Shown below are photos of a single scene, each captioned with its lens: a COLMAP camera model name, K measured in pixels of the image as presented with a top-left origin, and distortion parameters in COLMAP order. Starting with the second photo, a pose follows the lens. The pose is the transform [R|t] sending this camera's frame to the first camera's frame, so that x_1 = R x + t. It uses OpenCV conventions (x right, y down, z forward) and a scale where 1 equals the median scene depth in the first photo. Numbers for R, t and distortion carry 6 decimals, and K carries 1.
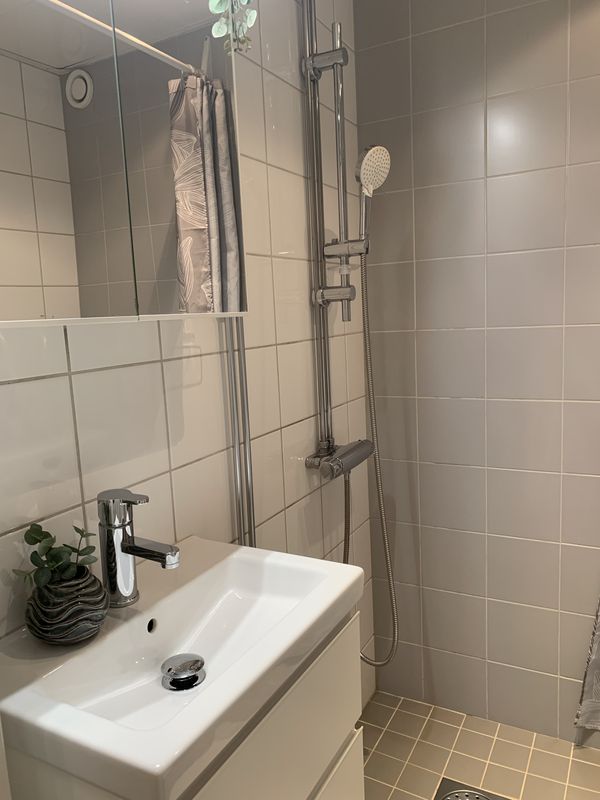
lens RADIAL K [[611.4, 0, 300.0], [0, 611.4, 400.0], [0, 0, 1]] dist [0.008076, 0.000993]
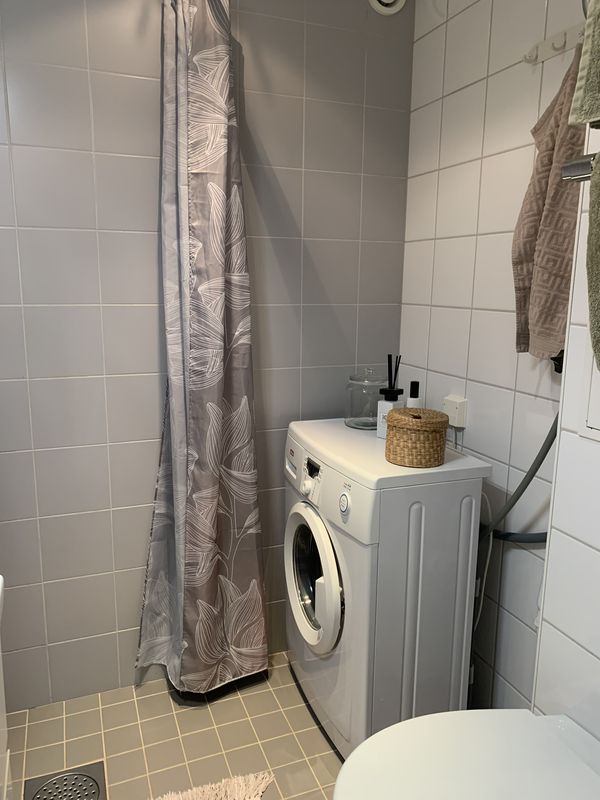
lens RADIAL K [[611.4, 0, 300.0], [0, 611.4, 400.0], [0, 0, 1]] dist [0.008076, 0.000993]
pose [[0.644479, -0.089639, 0.759350, -0.155101], [0.065272, 0.995929, 0.062168, -0.000448], [-0.761831, 0.009498, 0.647706, 0.056398]]
